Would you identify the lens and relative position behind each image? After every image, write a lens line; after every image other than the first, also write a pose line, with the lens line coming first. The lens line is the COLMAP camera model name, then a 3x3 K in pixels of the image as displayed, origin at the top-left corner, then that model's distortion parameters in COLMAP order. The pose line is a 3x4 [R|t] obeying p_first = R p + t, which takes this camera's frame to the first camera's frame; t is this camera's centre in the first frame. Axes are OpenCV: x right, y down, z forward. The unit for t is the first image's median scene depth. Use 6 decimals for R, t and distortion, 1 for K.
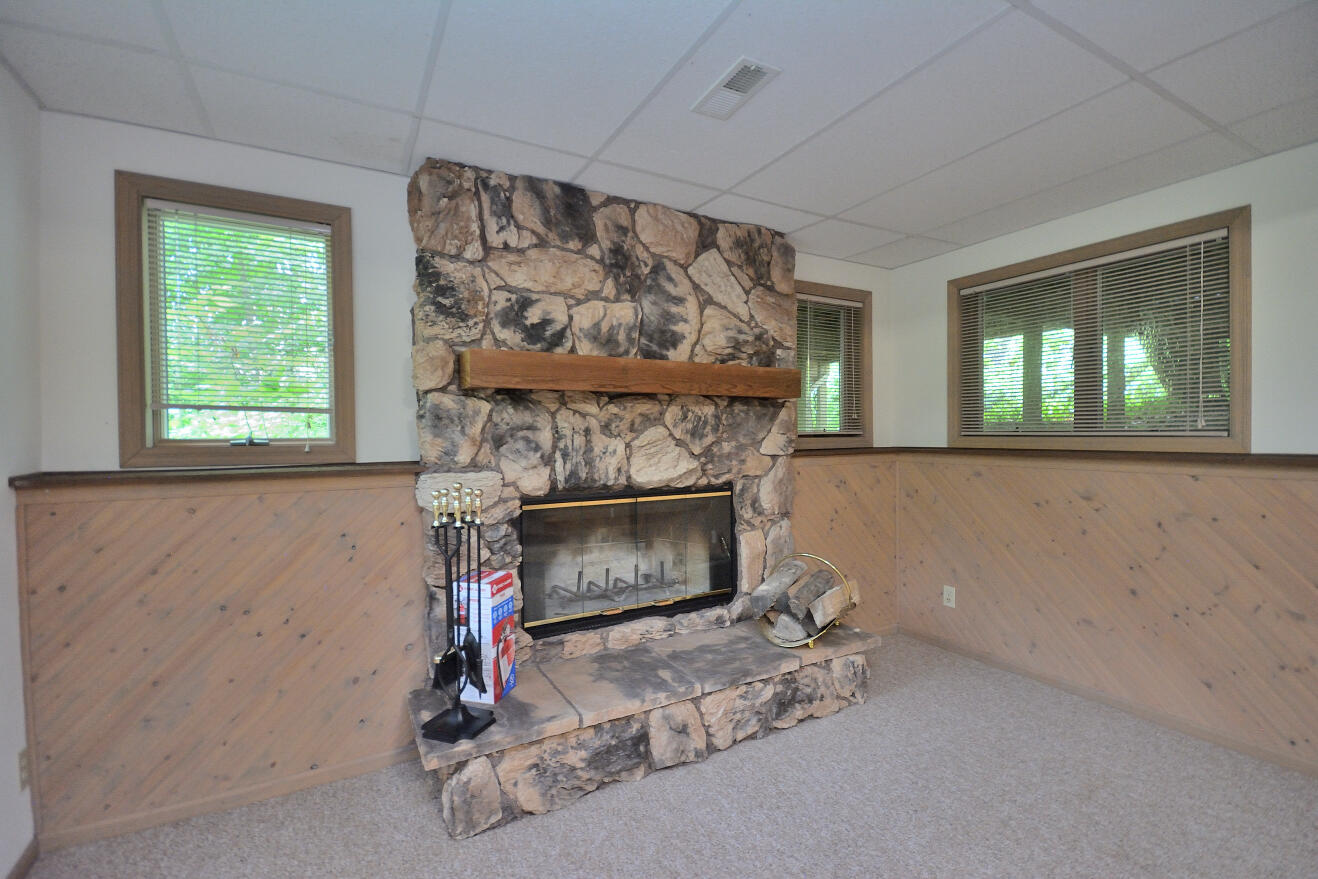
lens RADIAL K [[585.1, 0, 658.8], [0, 585.1, 443.3], [0, 0, 1]] dist [-0.001616, 0.000303]
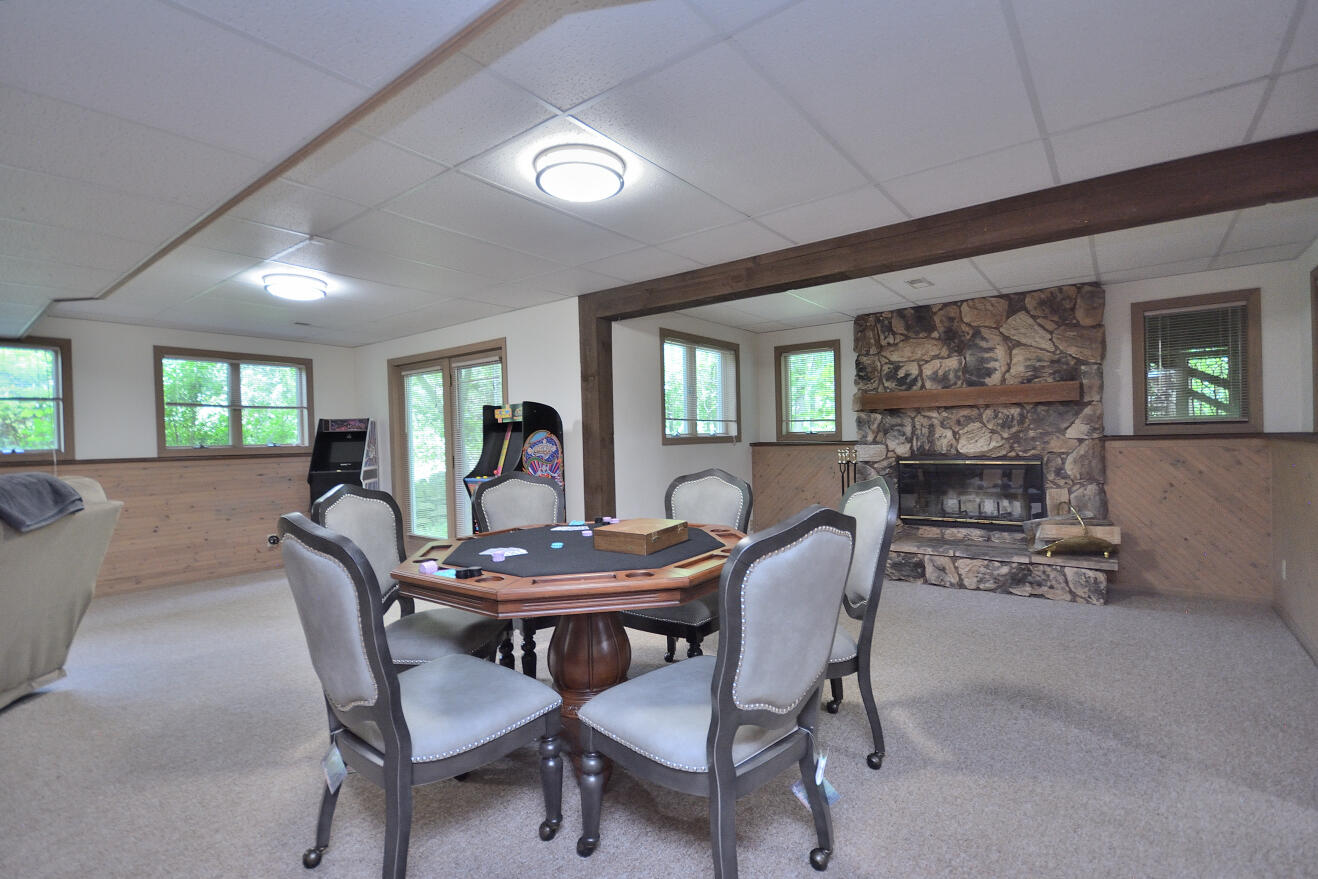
lens RADIAL K [[585.1, 0, 659.6], [0, 585.1, 440.1], [0, 0, 1]] dist [-0.001616, 0.000303]
pose [[0.396678, 0.003517, -0.917951, 1.306531], [0.007294, 0.999949, 0.006983, 0.006646], [0.917929, -0.009465, 0.396632, -0.627116]]
